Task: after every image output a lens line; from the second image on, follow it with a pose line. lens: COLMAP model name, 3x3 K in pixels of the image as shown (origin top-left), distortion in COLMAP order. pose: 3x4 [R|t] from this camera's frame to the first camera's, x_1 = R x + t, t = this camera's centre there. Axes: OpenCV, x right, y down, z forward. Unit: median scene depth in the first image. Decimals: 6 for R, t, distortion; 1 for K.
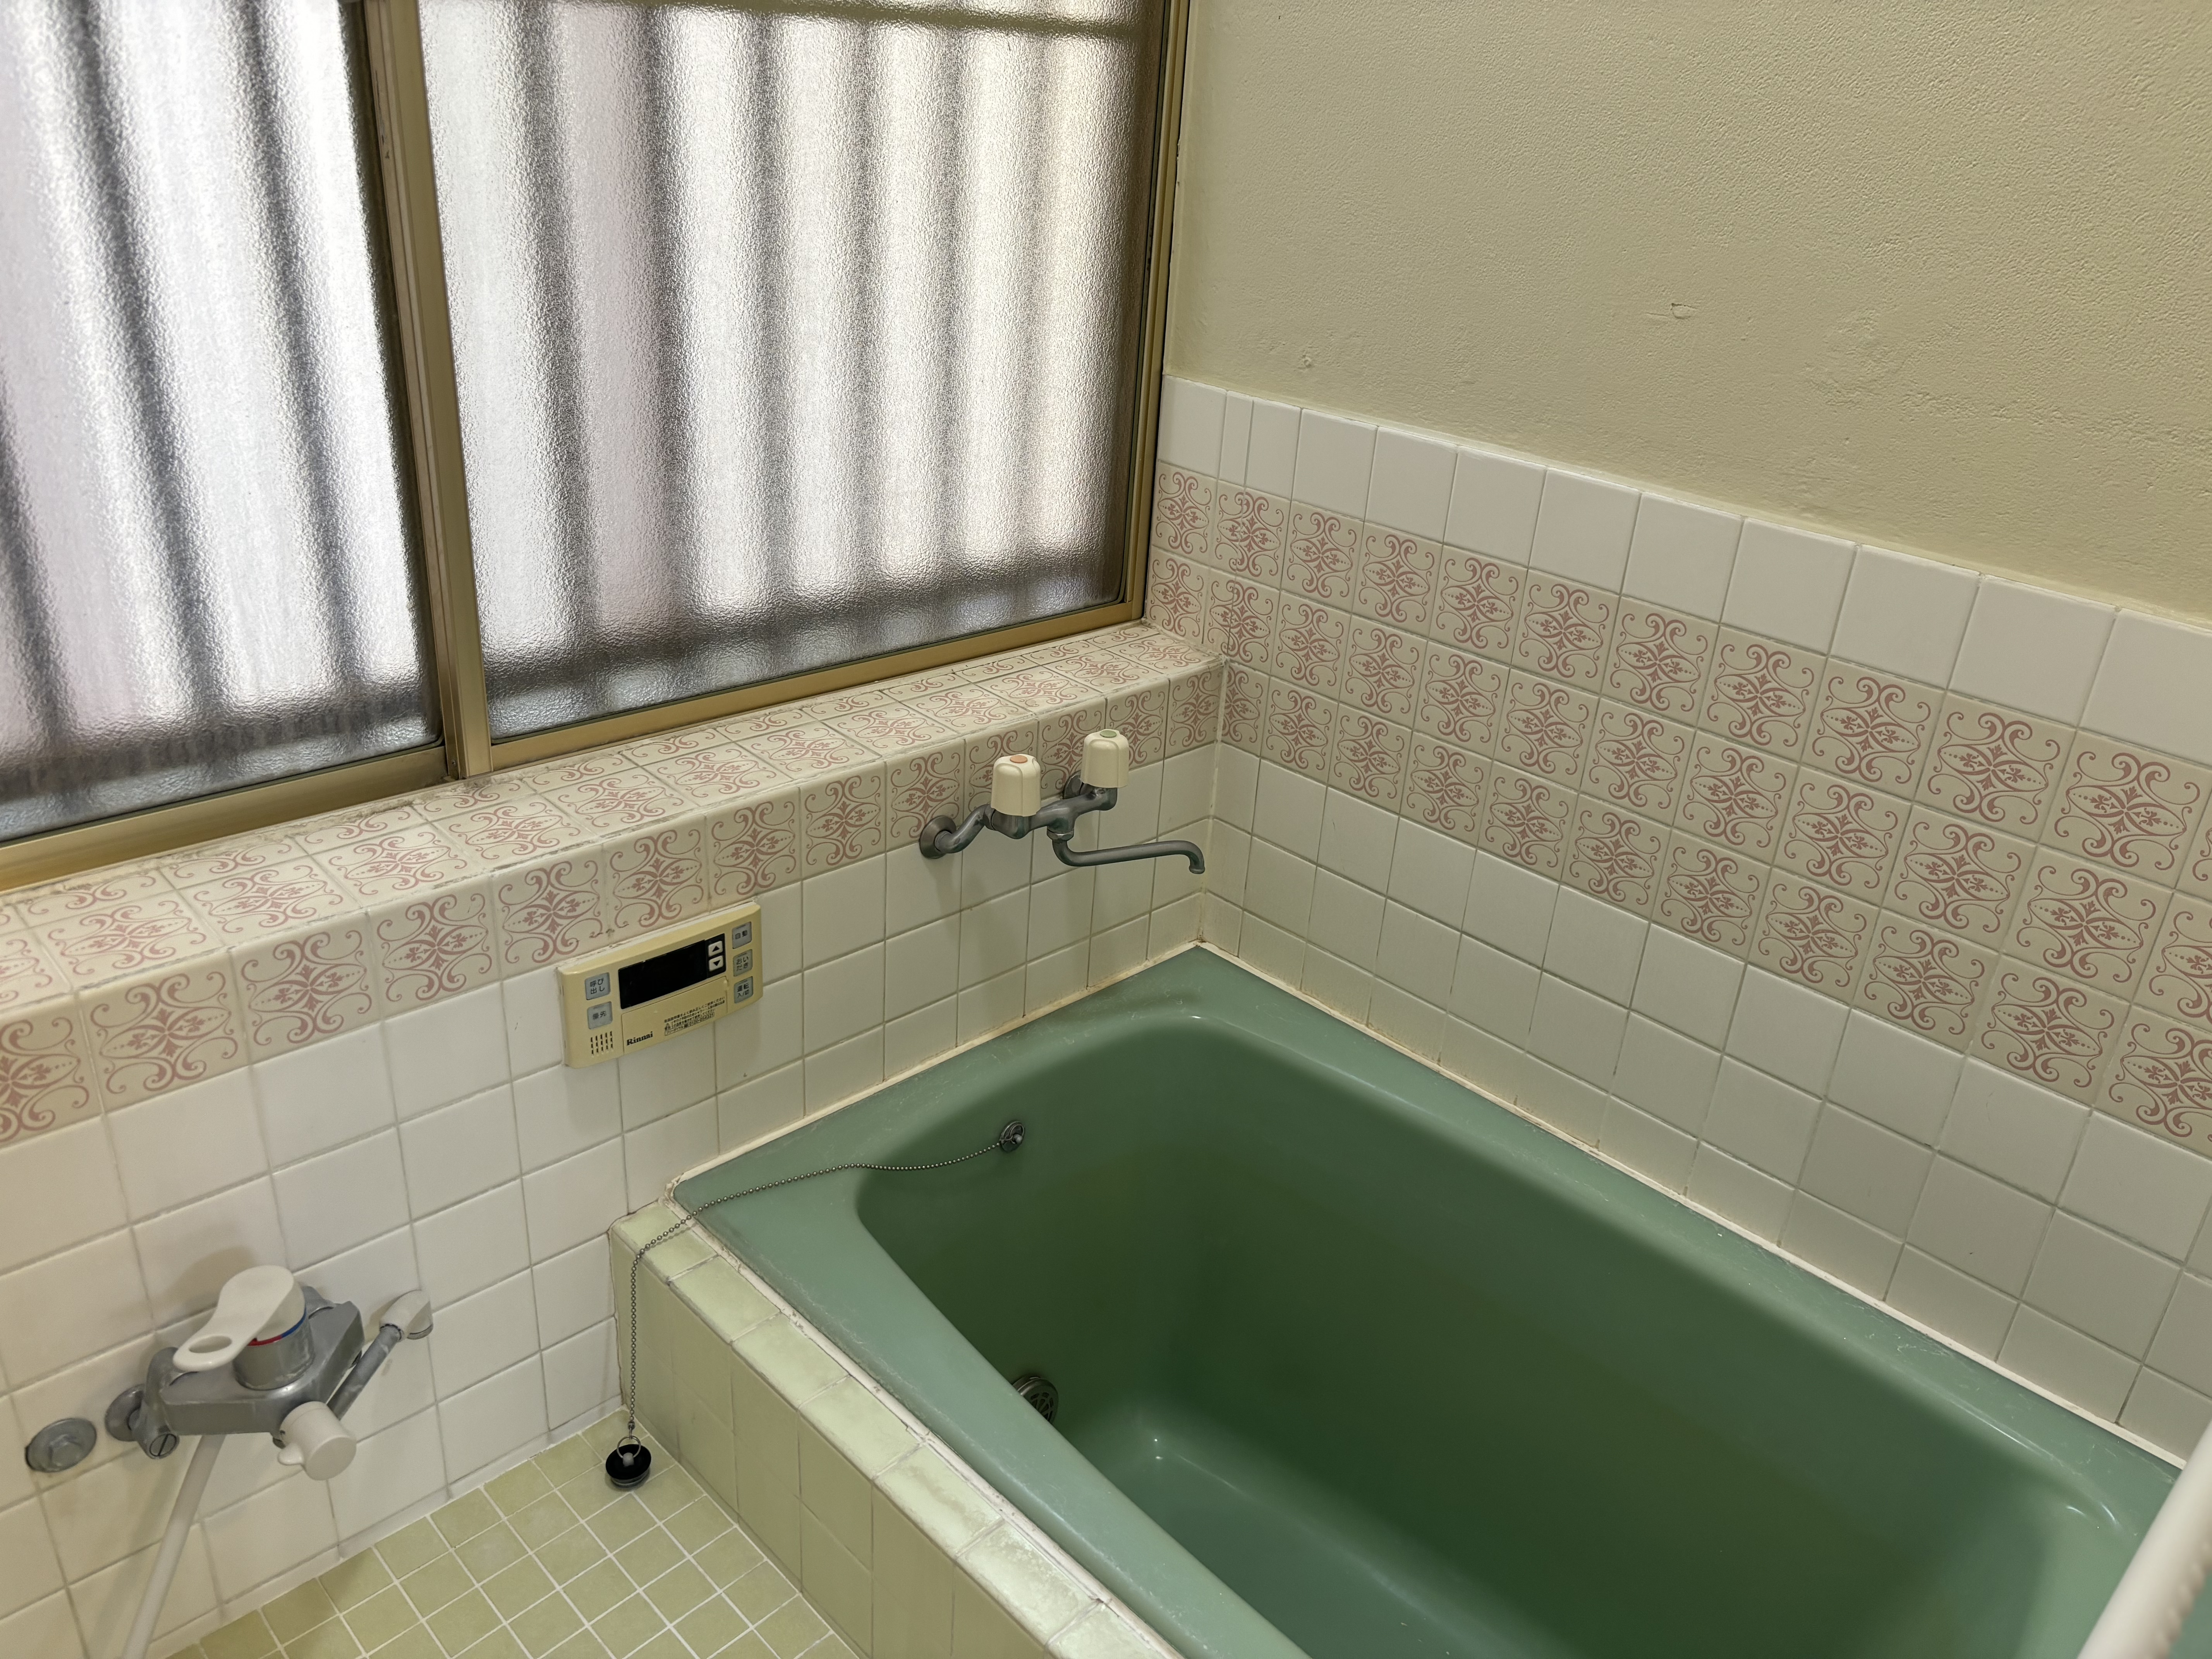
lens RADIAL K [[1692.5, 0, 1092.4], [0, 1692.5, 827.4], [0, 0, 1]] dist [-0.005645, 0.008088]
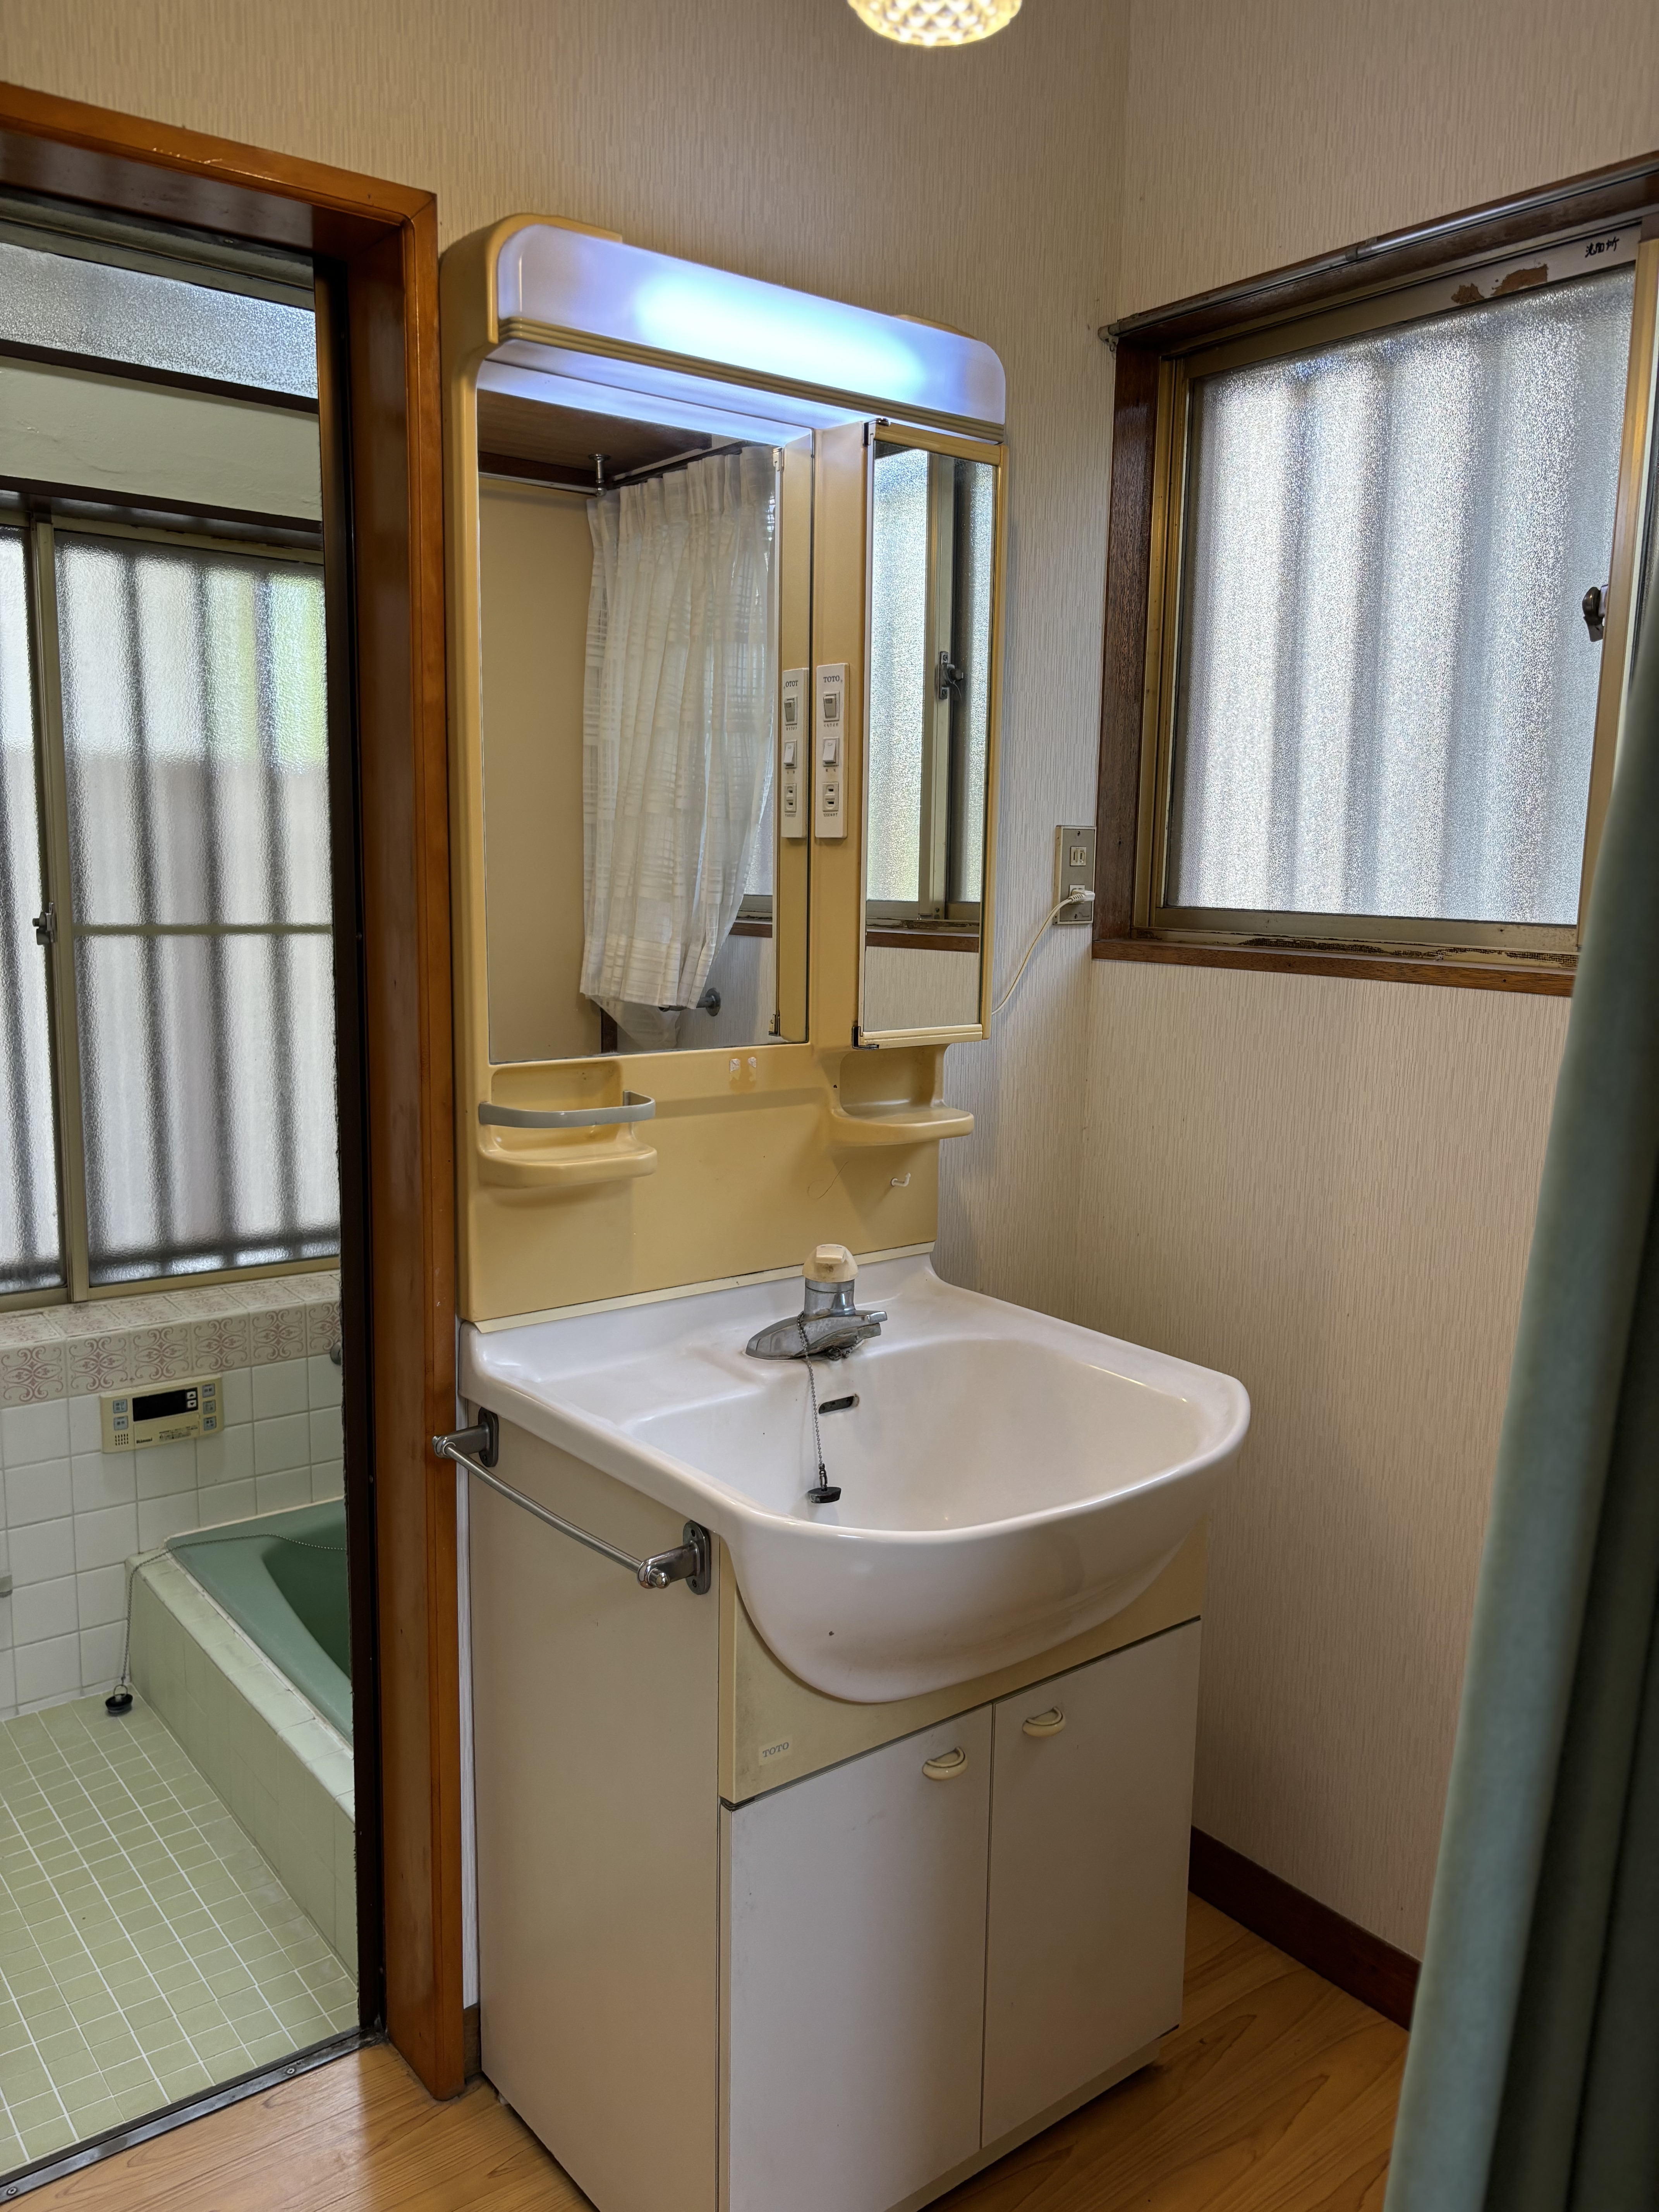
lens RADIAL K [[1692.5, 0, 836.3], [0, 1692.5, 1116.8], [0, 0, 1]] dist [-0.005645, 0.008088]
pose [[0.994336, -0.023029, -0.103761, 0.688675], [-0.008765, 0.955154, -0.295979, 0.325323], [0.105924, 0.295212, 0.949542, -0.793618]]
